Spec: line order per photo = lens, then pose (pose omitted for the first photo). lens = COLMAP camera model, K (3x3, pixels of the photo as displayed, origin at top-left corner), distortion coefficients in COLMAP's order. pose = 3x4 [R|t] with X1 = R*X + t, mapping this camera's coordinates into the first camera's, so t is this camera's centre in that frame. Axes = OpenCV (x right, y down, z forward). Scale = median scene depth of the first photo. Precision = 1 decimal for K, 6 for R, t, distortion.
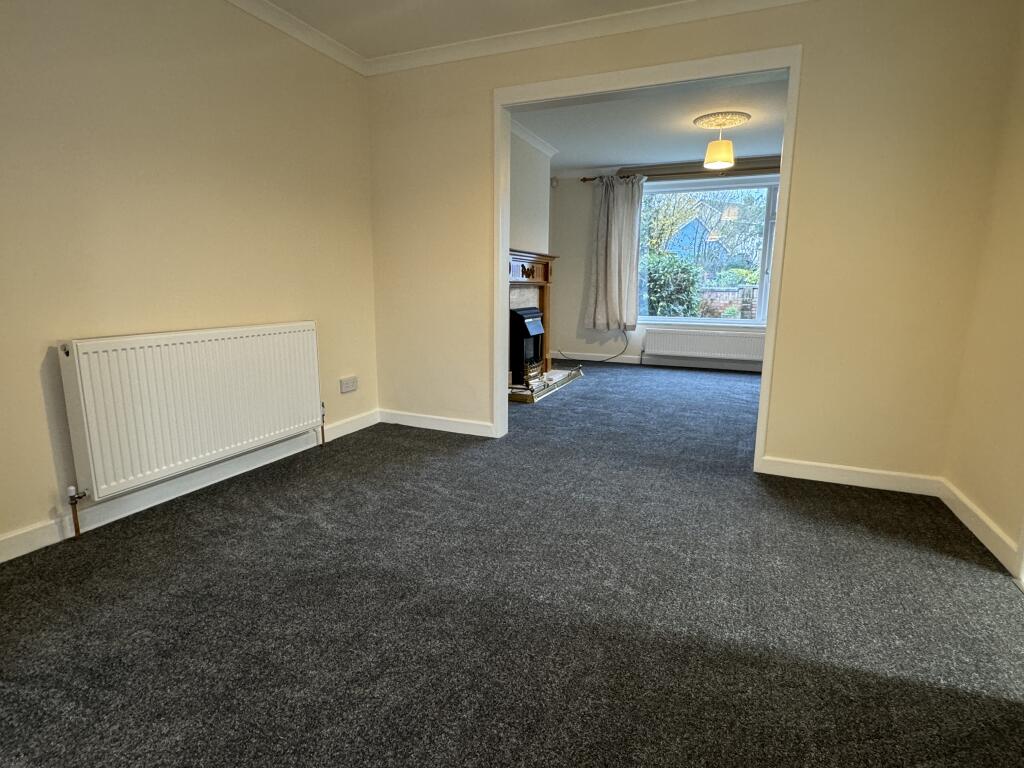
lens RADIAL K [[541.0, 0, 512.0], [0, 541.0, 384.0], [0, 0, 1]] dist [-0.003587, -0.000618]
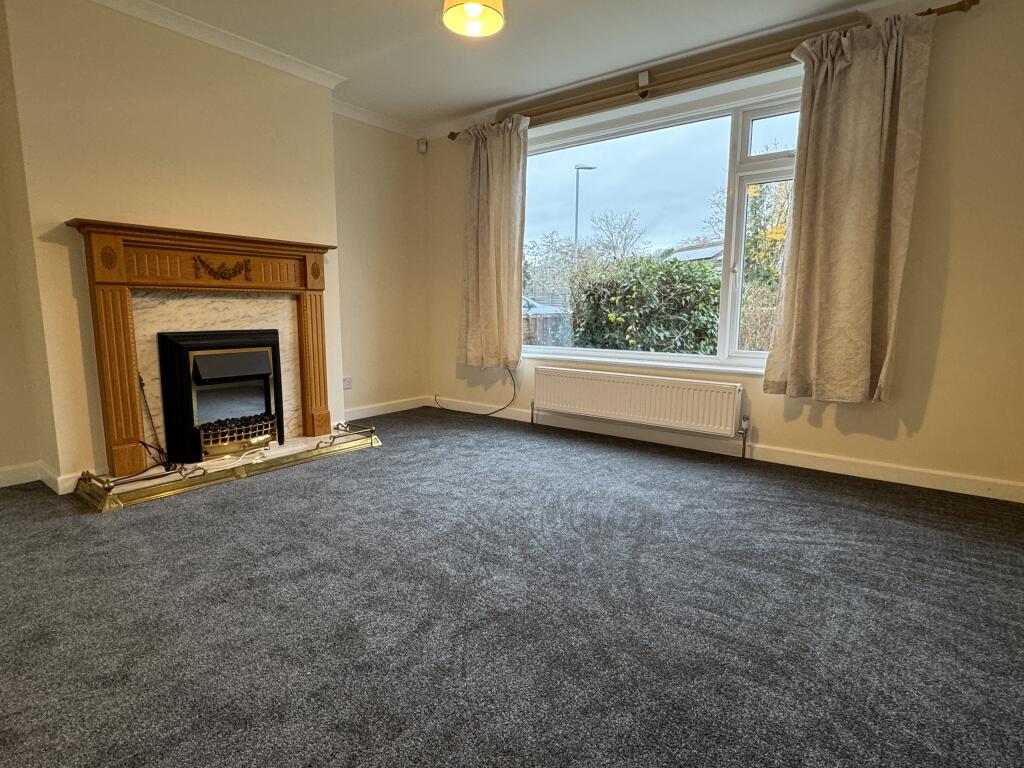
lens RADIAL K [[541.0, 0, 512.0], [0, 541.0, 384.0], [0, 0, 1]] dist [-0.003587, -0.000618]
pose [[0.971049, 0.030907, -0.236871, 0.374988], [-0.041120, 0.998420, -0.038298, -0.059650], [0.235313, 0.046930, 0.970786, 0.410652]]
